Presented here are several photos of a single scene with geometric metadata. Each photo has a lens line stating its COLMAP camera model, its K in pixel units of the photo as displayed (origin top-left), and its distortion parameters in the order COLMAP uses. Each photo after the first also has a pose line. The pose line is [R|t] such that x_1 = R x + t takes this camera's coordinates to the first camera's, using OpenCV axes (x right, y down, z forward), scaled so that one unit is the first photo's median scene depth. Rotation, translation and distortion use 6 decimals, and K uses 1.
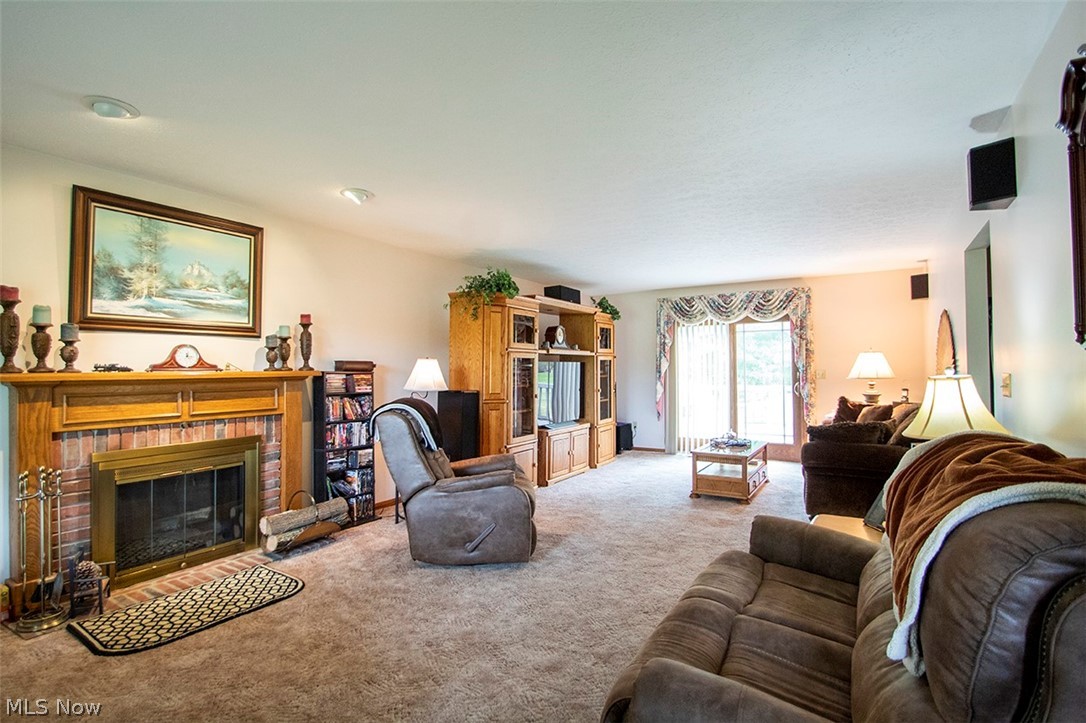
lens RADIAL K [[507.5, 0, 539.6], [0, 507.5, 362.6], [0, 0, 1]] dist [-0.002586, -0.000522]
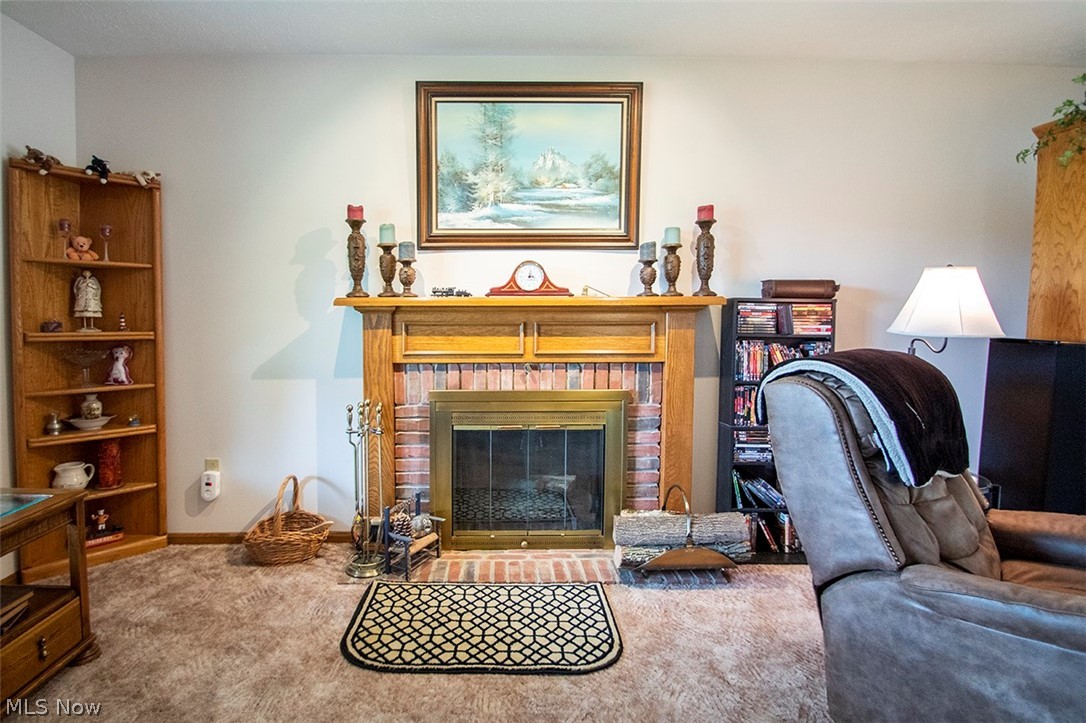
lens RADIAL K [[542.1, 0, 504.7], [0, 542.1, 343.8], [0, 0, 1]] dist [-0.005959, -0.005348]
pose [[0.530068, 0.053384, -0.846273, -0.024623], [0.010594, 0.997521, 0.069561, 0.030247], [0.847889, -0.045837, 0.528189, 0.528683]]
